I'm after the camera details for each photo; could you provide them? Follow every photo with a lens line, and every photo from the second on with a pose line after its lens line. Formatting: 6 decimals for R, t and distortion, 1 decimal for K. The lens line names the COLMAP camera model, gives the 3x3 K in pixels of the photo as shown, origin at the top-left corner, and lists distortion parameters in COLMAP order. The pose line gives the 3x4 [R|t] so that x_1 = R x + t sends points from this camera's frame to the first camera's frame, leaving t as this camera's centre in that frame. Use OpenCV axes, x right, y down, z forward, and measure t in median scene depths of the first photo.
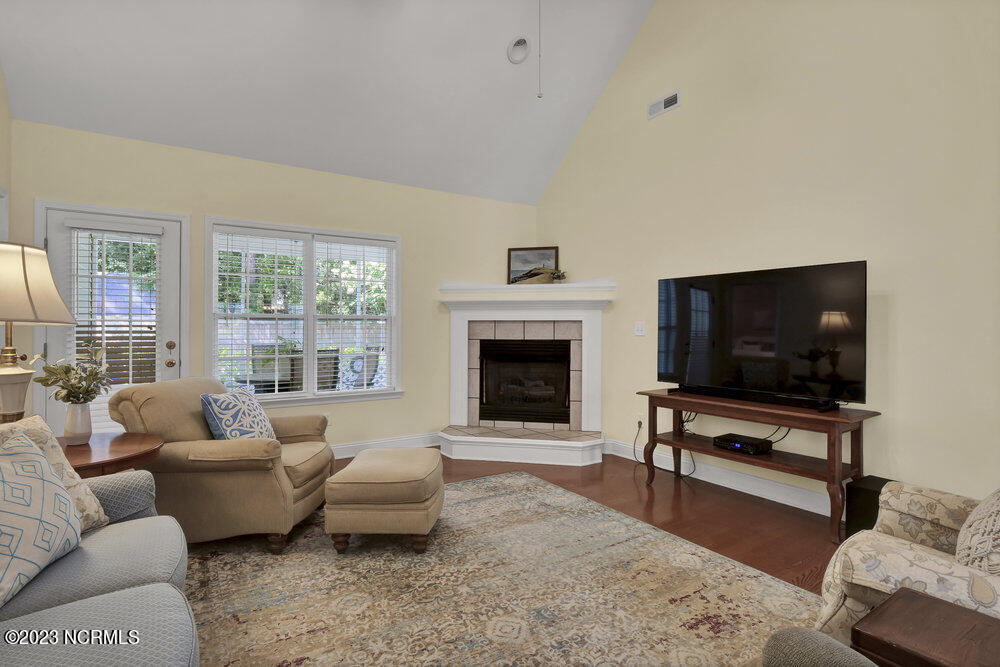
lens RADIAL K [[501.2, 0, 484.1], [0, 501.2, 325.7], [0, 0, 1]] dist [-0.001321, -0.000903]
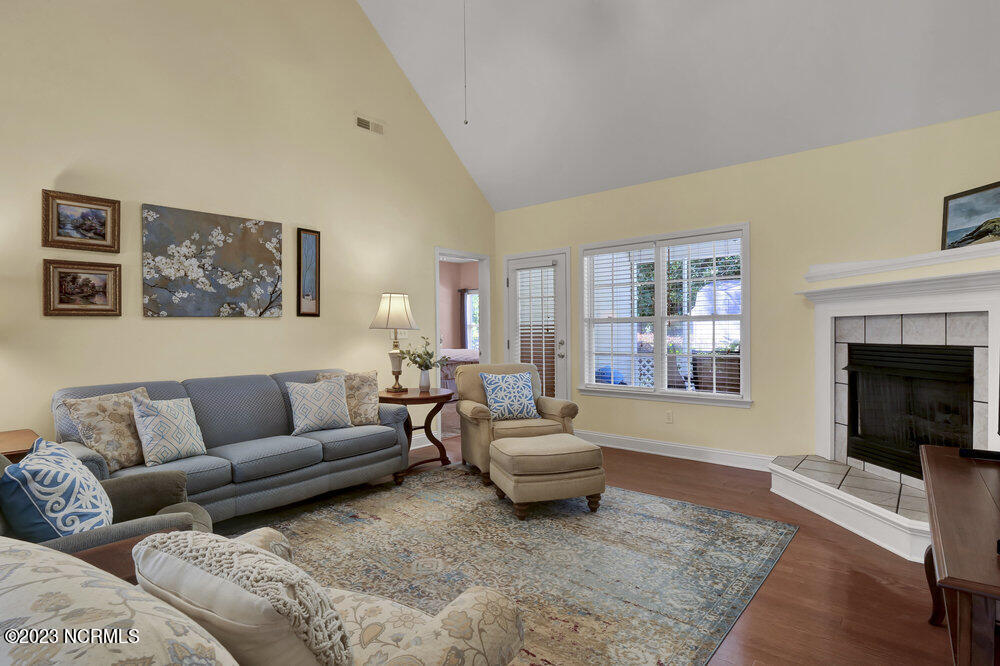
lens RADIAL K [[501.2, 0, 484.1], [0, 501.2, 325.2], [0, 0, 1]] dist [-0.001321, -0.000903]
pose [[0.294239, -0.014262, -0.955626, 0.523574], [0.014446, 0.999841, -0.010474, 0.002498], [0.955623, -0.010723, 0.294398, 0.303655]]
